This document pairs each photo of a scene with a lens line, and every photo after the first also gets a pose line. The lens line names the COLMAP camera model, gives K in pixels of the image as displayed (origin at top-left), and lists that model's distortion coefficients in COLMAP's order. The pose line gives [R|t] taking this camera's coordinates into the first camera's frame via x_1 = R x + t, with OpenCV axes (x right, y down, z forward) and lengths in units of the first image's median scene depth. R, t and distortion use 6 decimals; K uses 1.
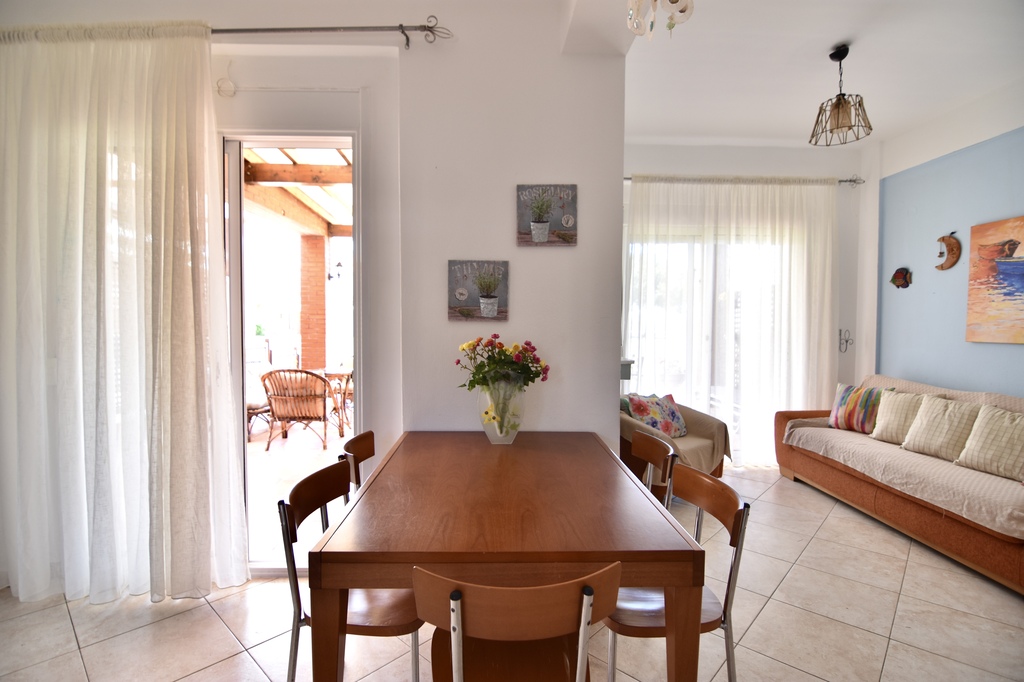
lens RADIAL K [[492.6, 0, 509.6], [0, 492.6, 342.1], [0, 0, 1]] dist [-0.007162, -0.010113]
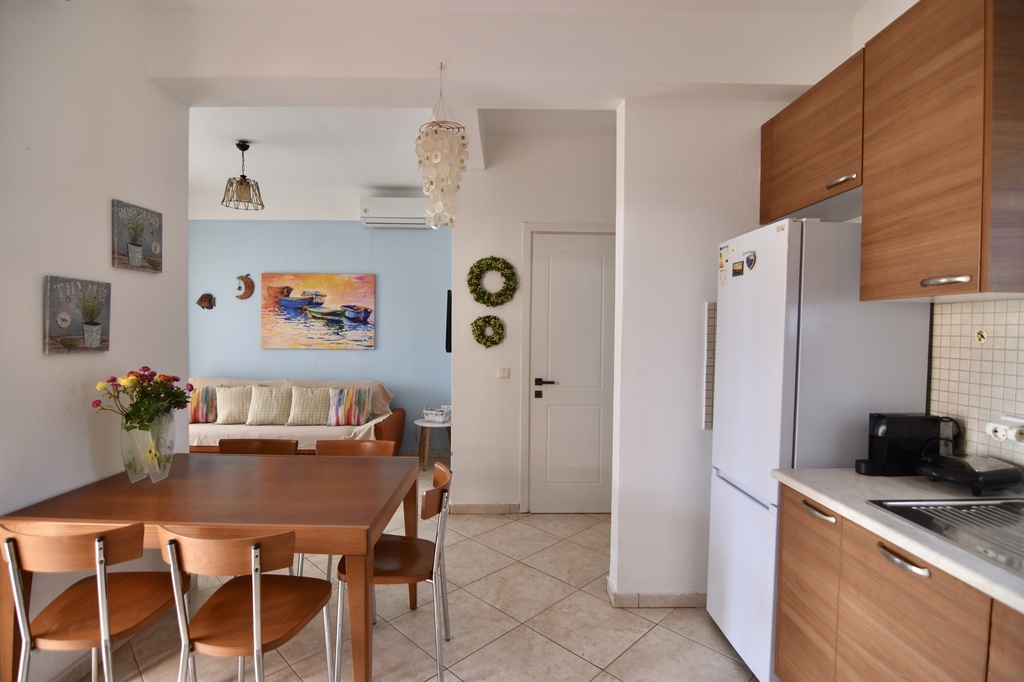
lens RADIAL K [[492.6, 0, 495.4], [0, 492.6, 339.2], [0, 0, 1]] dist [-0.007162, -0.010113]
pose [[0.059743, -0.023505, 0.997937, -0.608954], [0.029716, 0.999322, 0.021759, -0.045577], [-0.997771, 0.028355, 0.060400, 0.188950]]
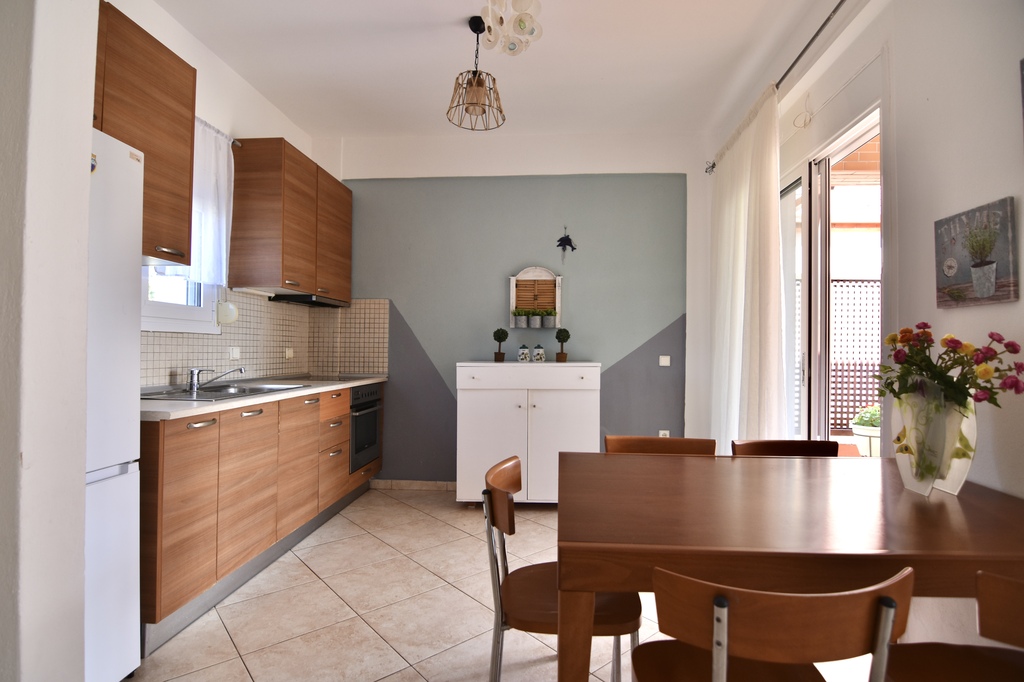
lens RADIAL K [[492.6, 0, 510.3], [0, 492.6, 340.4], [0, 0, 1]] dist [-0.007162, -0.010113]
pose [[-0.138754, -0.021135, -0.990101, 0.461631], [-0.051675, 0.998565, -0.014074, 0.030396], [0.988978, 0.049211, -0.139647, 0.368401]]
